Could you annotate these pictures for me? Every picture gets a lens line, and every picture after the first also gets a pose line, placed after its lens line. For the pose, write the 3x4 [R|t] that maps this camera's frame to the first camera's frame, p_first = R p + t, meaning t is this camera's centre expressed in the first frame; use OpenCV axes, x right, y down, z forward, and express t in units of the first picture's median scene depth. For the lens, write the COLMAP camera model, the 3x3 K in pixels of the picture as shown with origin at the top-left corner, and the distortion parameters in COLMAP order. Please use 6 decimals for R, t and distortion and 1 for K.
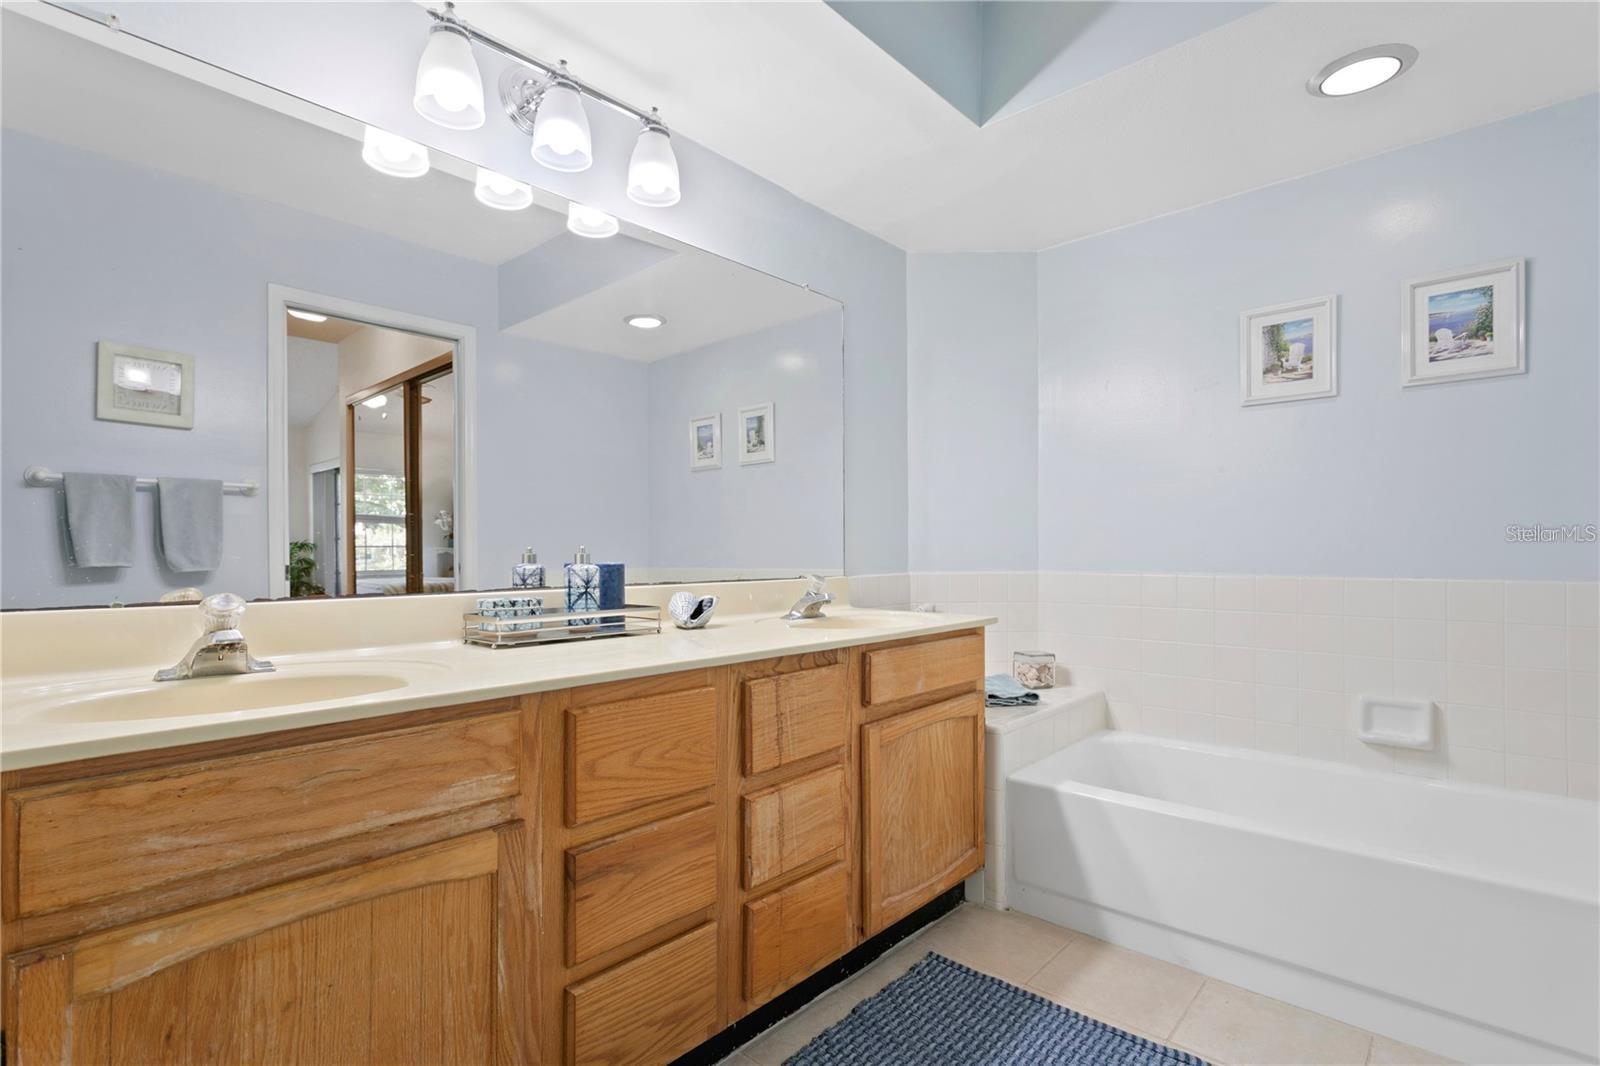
lens RADIAL K [[748.2, 0, 796.2], [0, 748.2, 542.8], [0, 0, 1]] dist [0.003503, 0.000863]
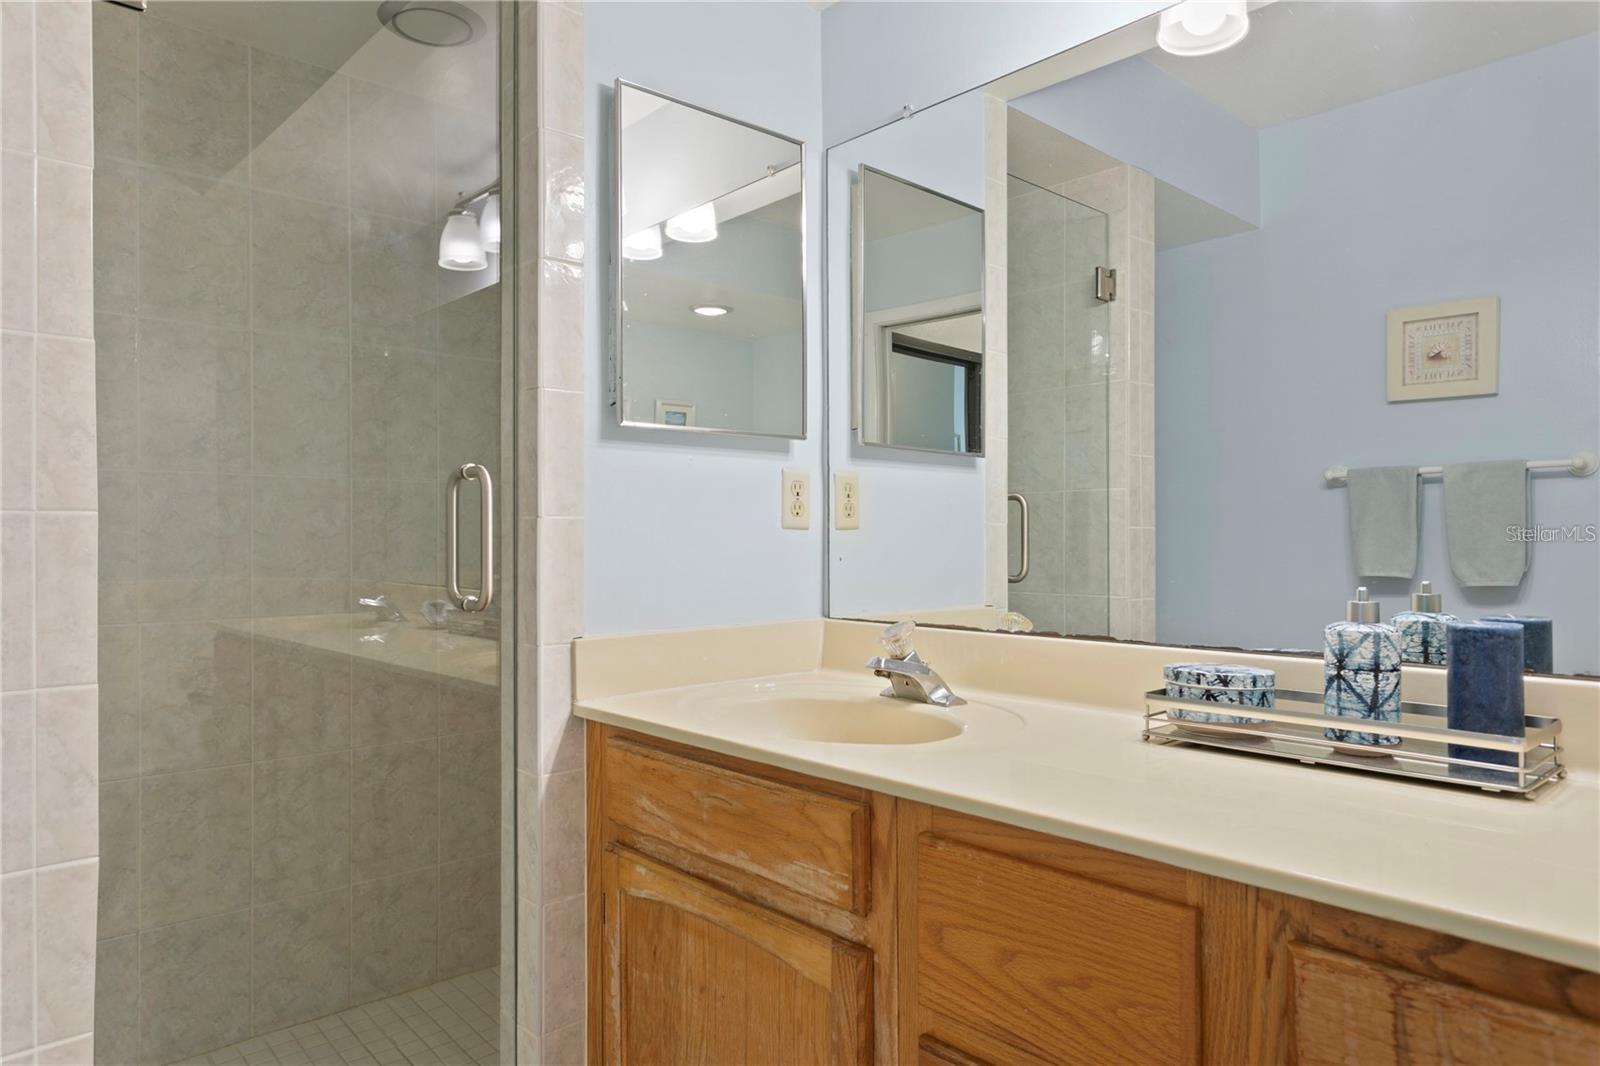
lens RADIAL K [[1039.2, 0, 797.7], [0, 1039.2, 538.1], [0, 0, 1]] dist [0.001583, 0.001422]
pose [[-0.105400, 0.002946, -0.994426, 0.727416], [0.015680, 0.999876, 0.001300, -0.055952], [0.994306, -0.015456, -0.105433, 1.099607]]
